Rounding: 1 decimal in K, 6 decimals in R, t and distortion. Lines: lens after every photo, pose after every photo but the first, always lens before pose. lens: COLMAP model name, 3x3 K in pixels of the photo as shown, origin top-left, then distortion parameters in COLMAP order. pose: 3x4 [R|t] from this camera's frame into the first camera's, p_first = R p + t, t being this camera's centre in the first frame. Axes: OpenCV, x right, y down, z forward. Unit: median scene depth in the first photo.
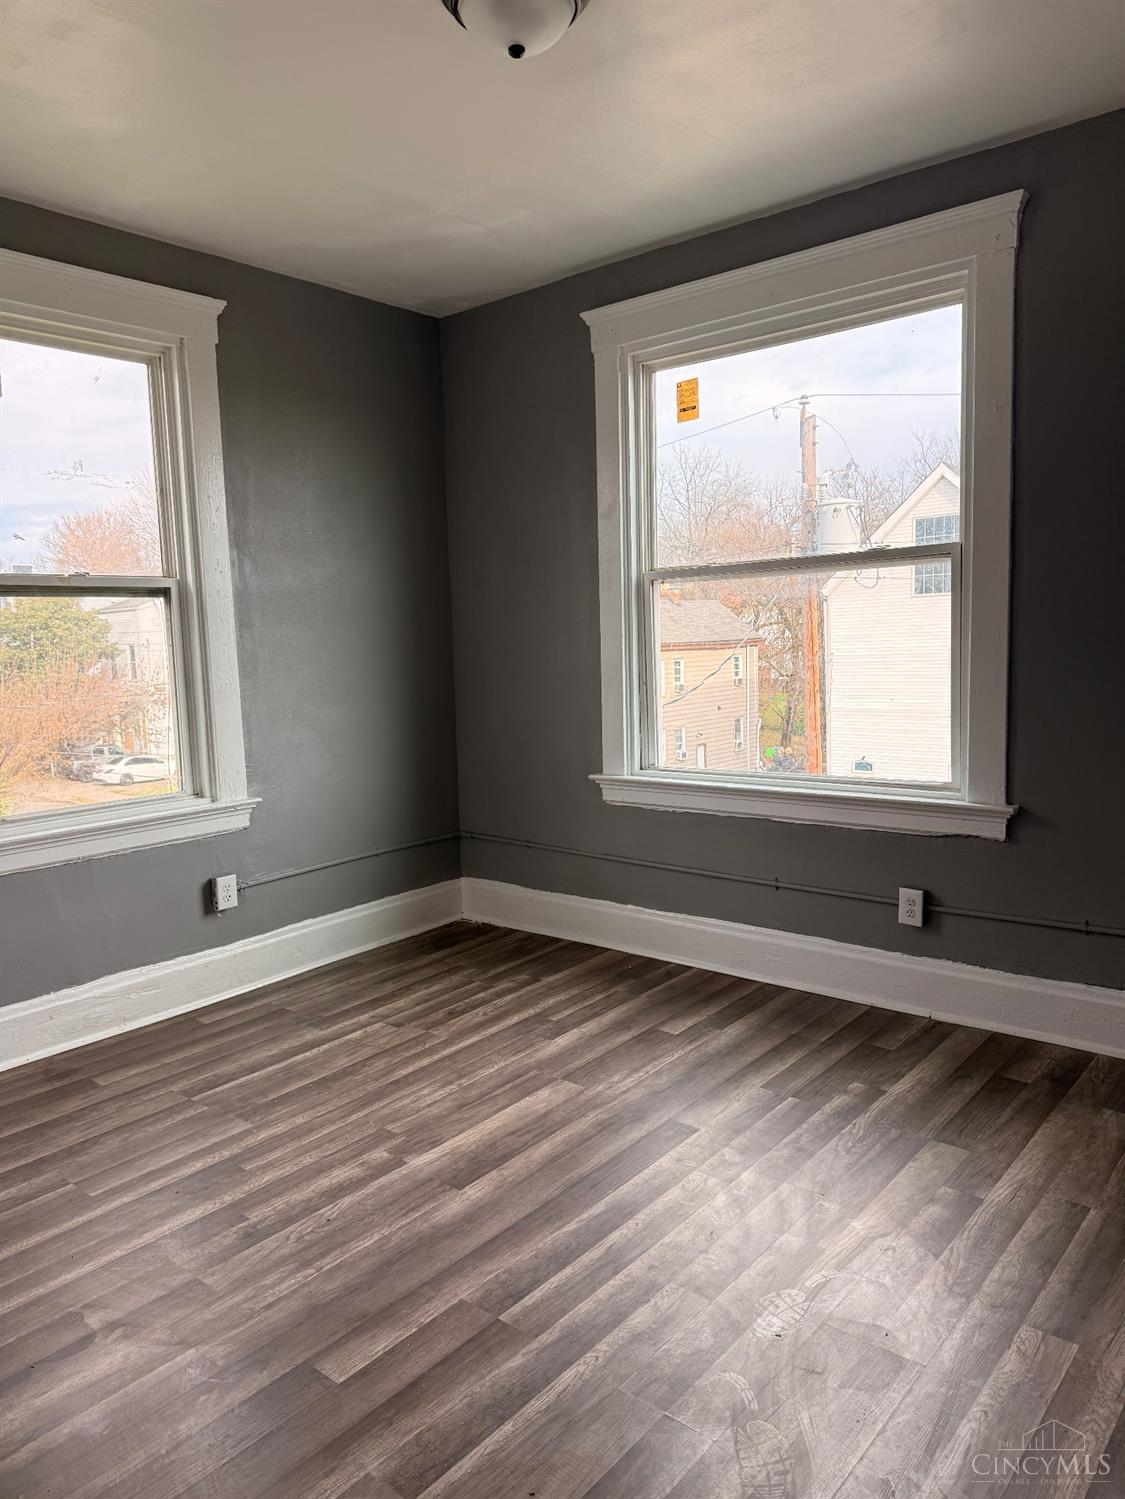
lens RADIAL K [[1053.8, 0, 560.7], [0, 1053.8, 750.0], [0, 0, 1]] dist [0.013270, -0.003169]
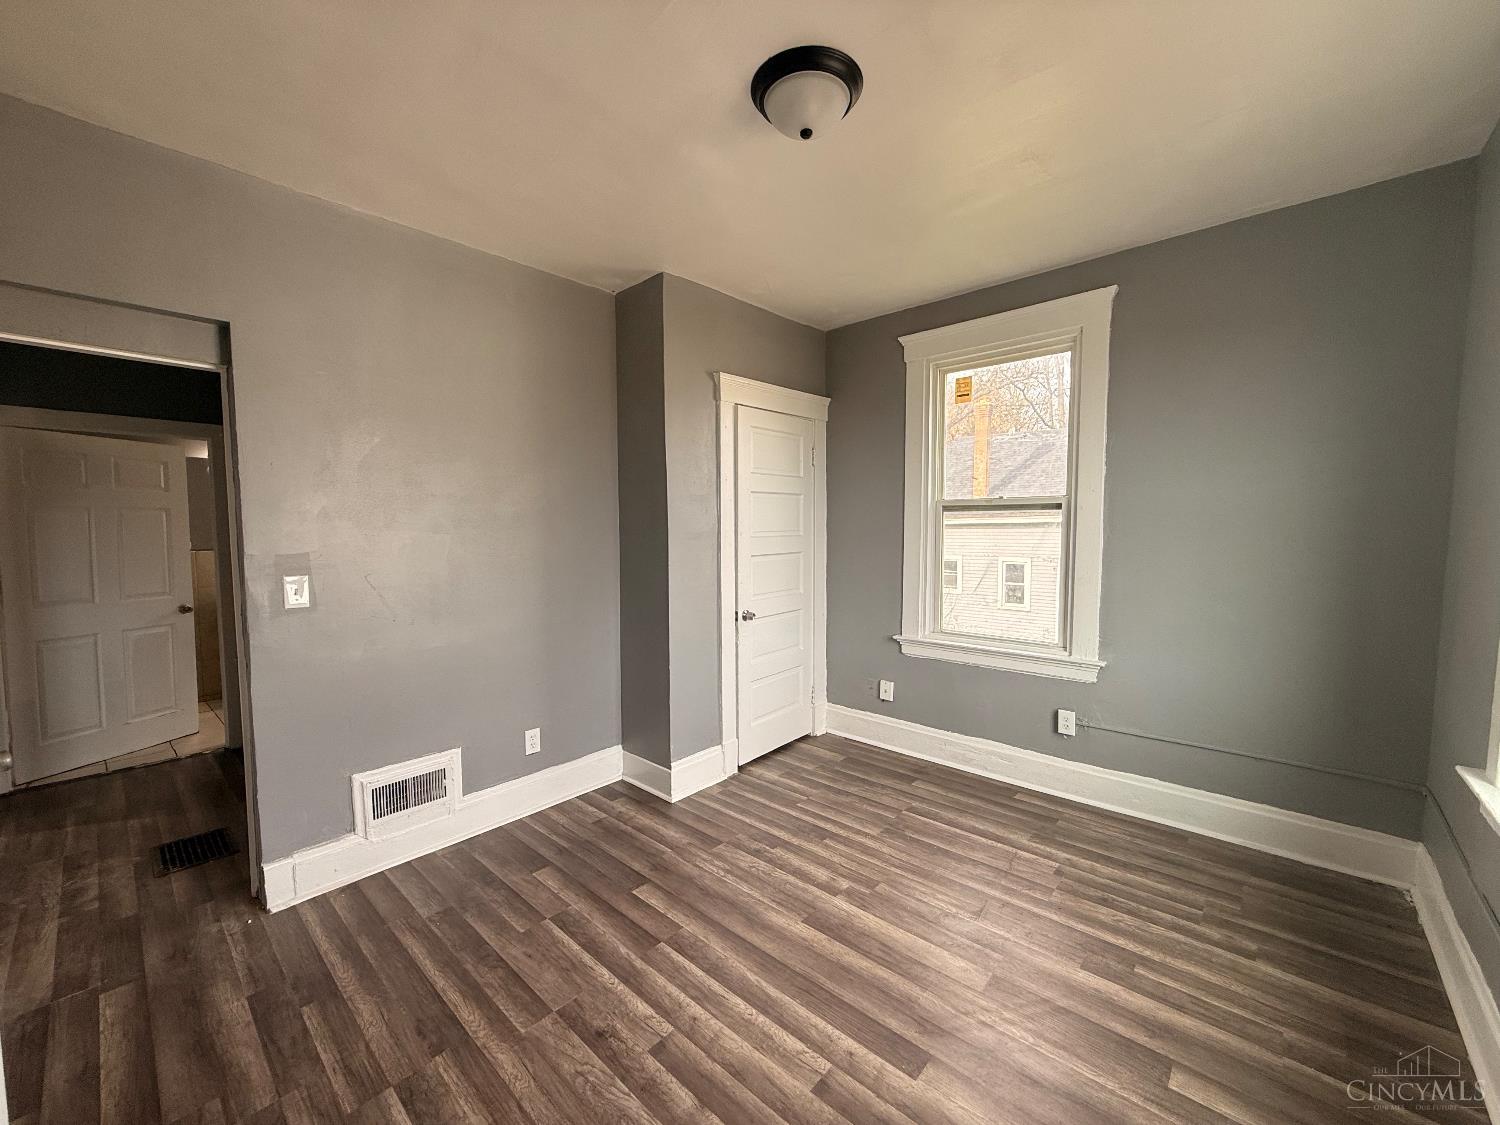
lens RADIAL K [[598.8, 0, 746.8], [0, 598.8, 559.2], [0, 0, 1]] dist [0.013206, -0.000132]
pose [[-0.039488, 0.089751, -0.995181, 0.508130], [-0.103931, 0.990187, 0.093425, -0.116918], [0.993800, 0.107119, -0.029773, 0.640551]]
